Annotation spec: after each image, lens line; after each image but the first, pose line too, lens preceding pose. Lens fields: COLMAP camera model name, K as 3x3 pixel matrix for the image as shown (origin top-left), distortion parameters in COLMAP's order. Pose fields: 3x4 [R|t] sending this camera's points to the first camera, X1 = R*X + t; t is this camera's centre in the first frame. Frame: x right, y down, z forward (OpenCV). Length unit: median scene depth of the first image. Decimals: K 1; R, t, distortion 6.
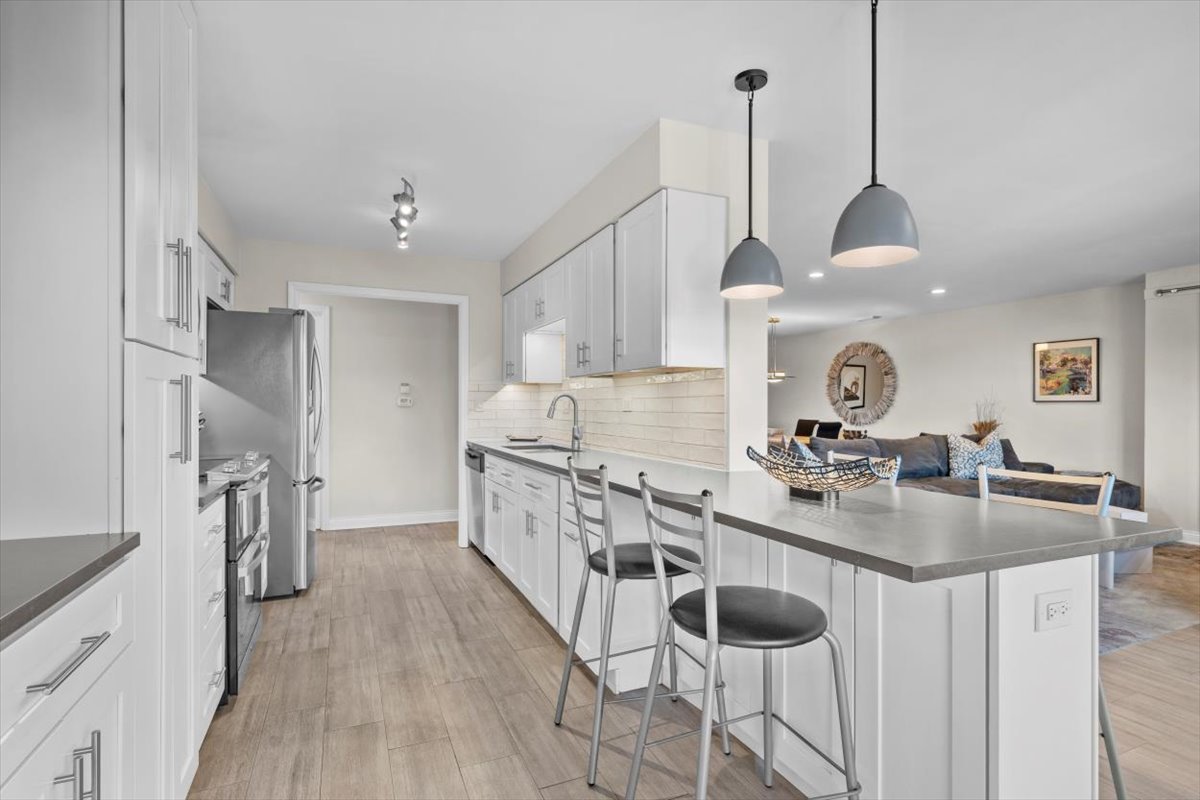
lens RADIAL K [[576.2, 0, 599.0], [0, 576.2, 403.1], [0, 0, 1]] dist [0.000405, 0.000012]
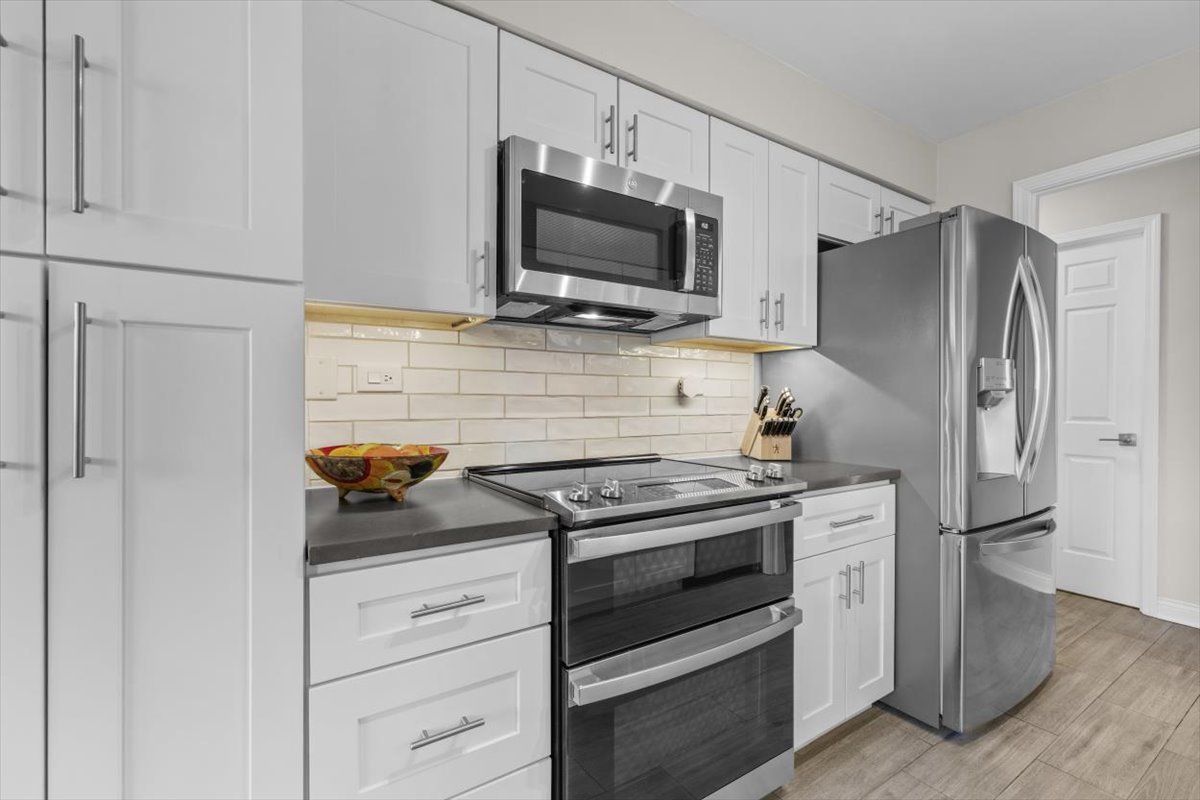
lens RADIAL K [[531.0, 0, 601.8], [0, 531.0, 401.0], [0, 0, 1]] dist [0.000783, 0.000098]
pose [[0.168136, -0.001350, -0.985763, -0.074679], [0.002033, 0.999997, -0.001023, 0.015119], [0.985762, -0.001832, 0.168139, 0.529202]]
